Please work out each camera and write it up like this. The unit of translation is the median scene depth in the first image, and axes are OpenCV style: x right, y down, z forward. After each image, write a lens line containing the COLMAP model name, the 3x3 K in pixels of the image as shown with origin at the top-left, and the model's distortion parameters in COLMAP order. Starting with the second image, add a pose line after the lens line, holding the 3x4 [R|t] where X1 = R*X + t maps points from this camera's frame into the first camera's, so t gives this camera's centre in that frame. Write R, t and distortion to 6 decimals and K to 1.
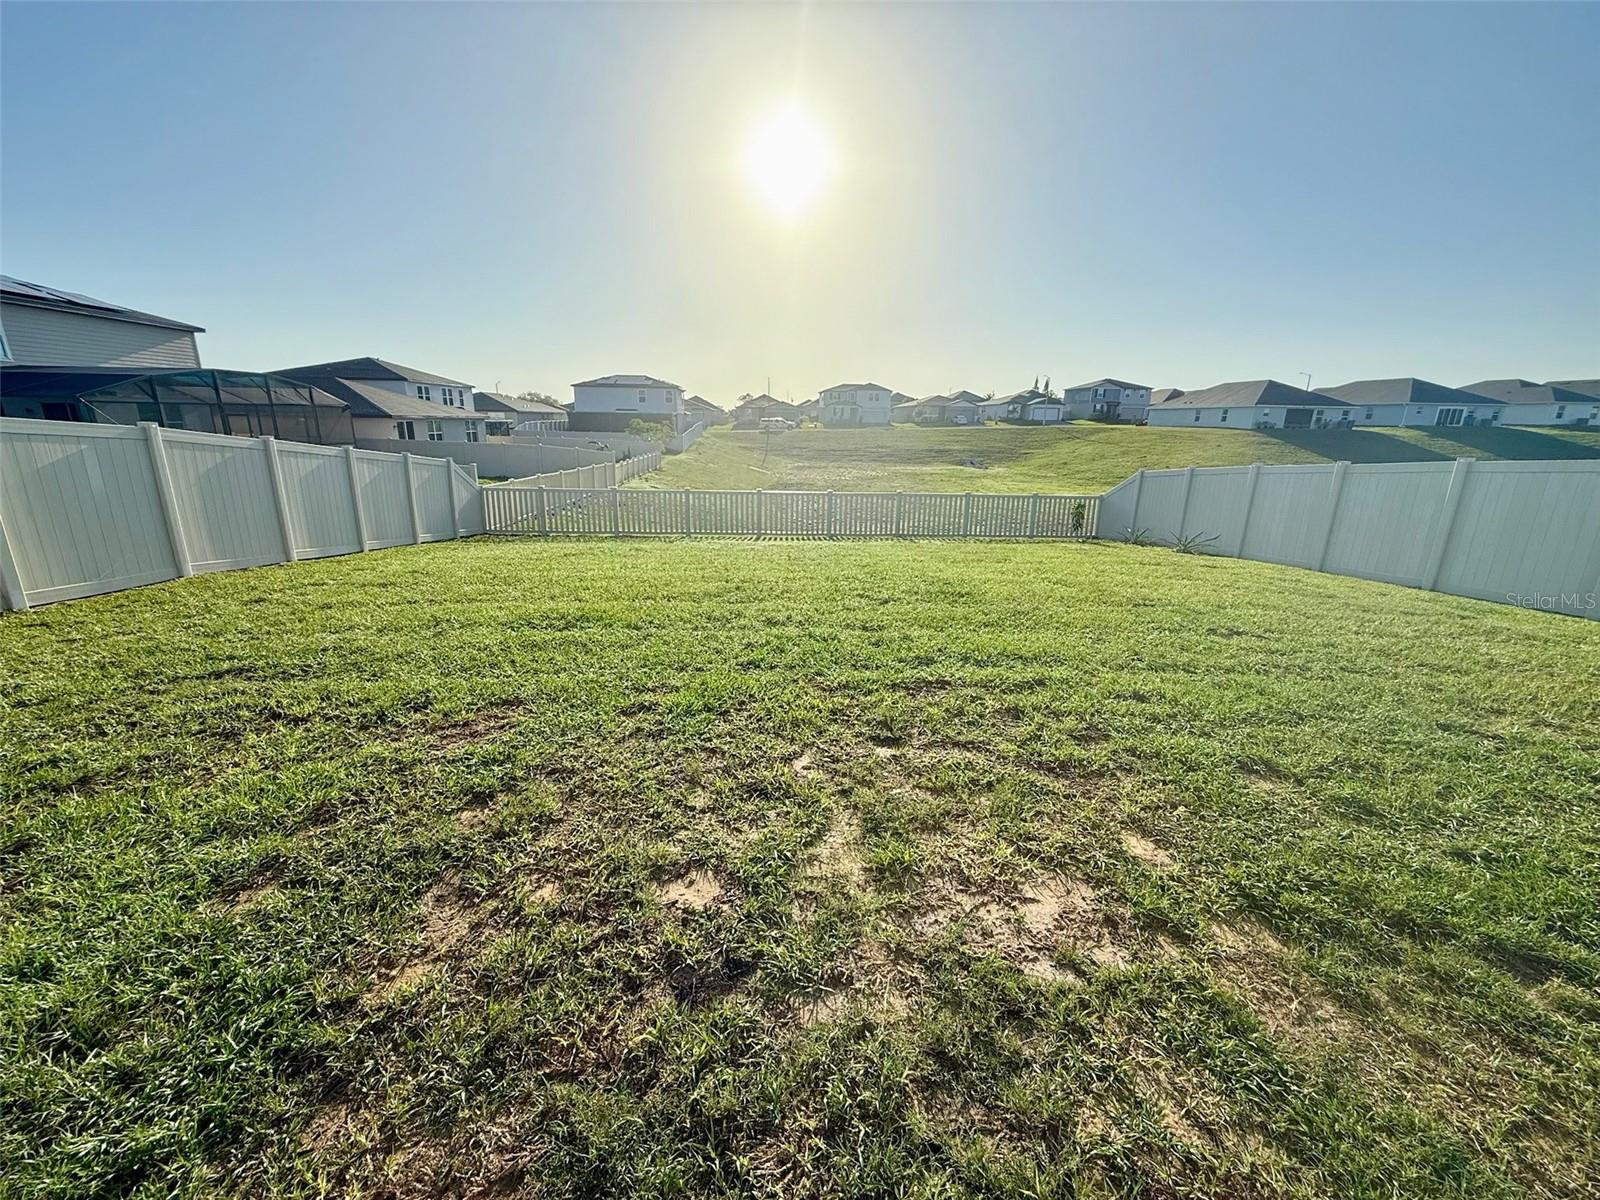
lens RADIAL K [[630.1, 0, 800.8], [0, 630.1, 601.4], [0, 0, 1]] dist [-0.000516, -0.000578]
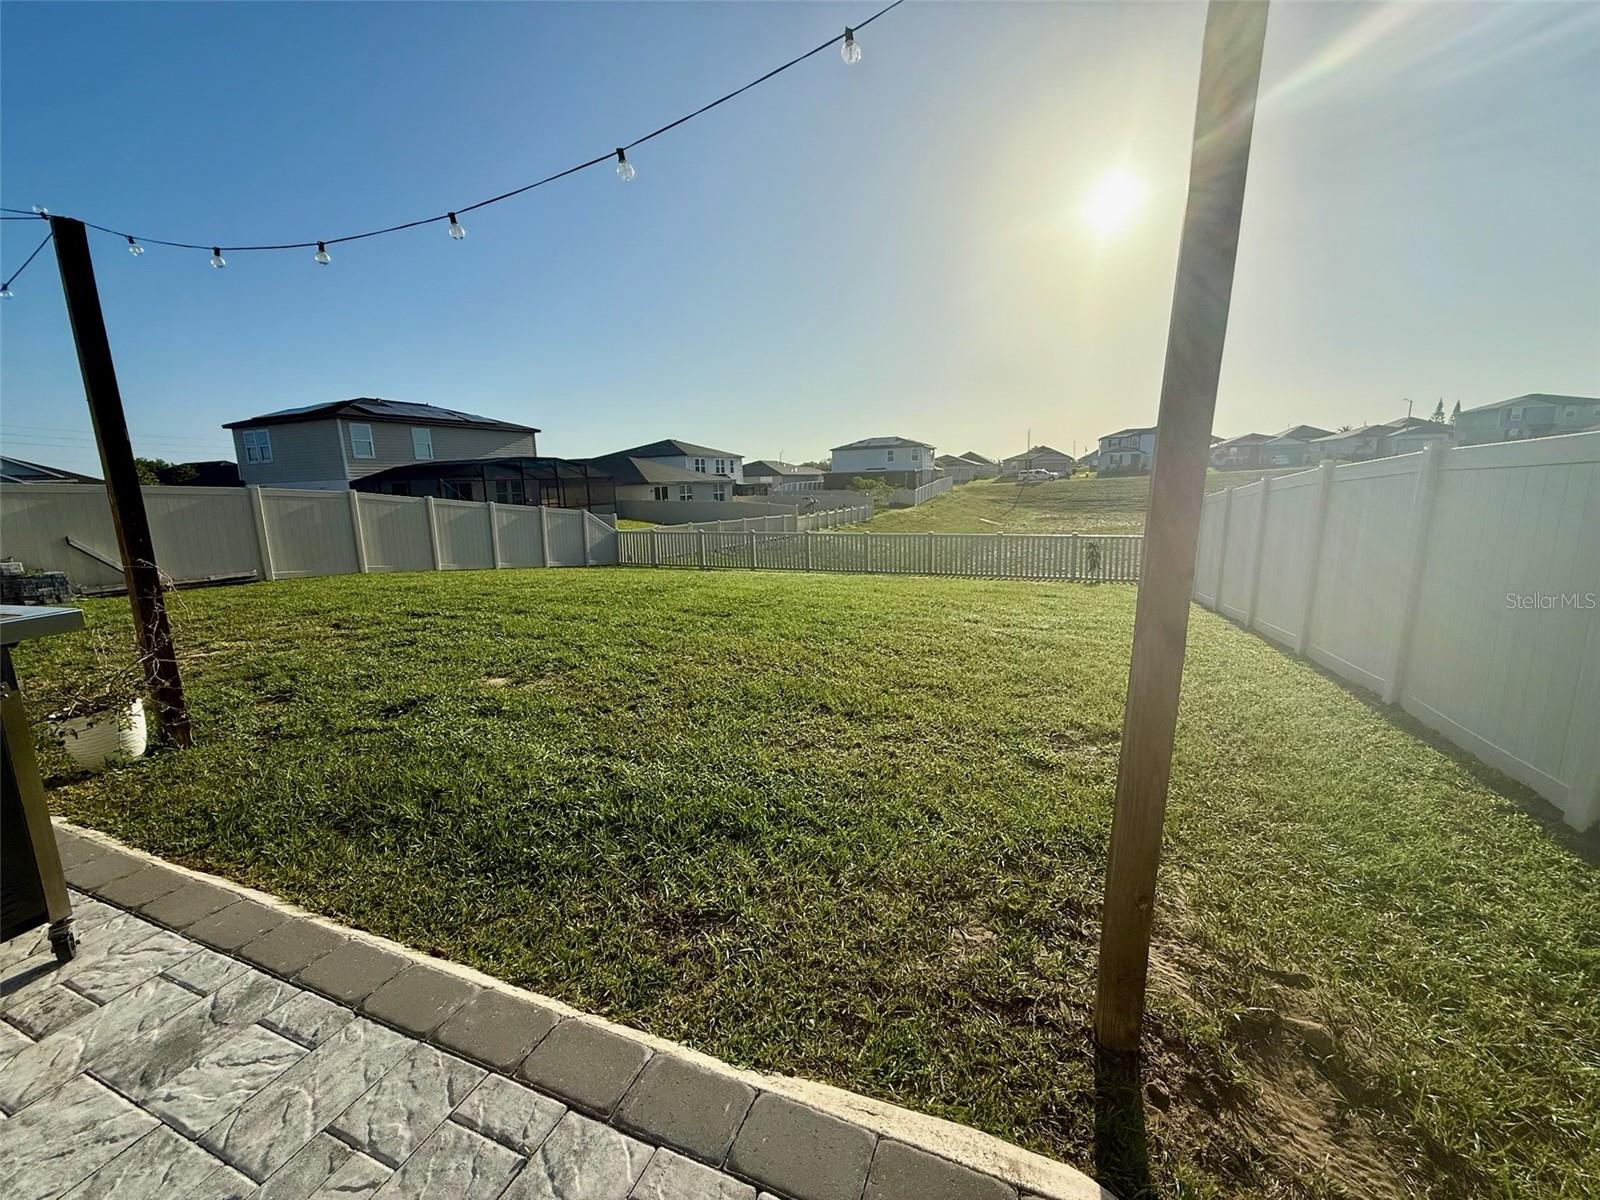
lens RADIAL K [[630.1, 0, 798.5], [0, 630.1, 603.3], [0, 0, 1]] dist [-0.000516, -0.000578]
pose [[0.893819, 0.044526, -0.446212, 0.154827], [-0.081510, 0.994614, -0.064027, 0.009991], [0.440958, 0.093599, 0.892634, -0.009768]]
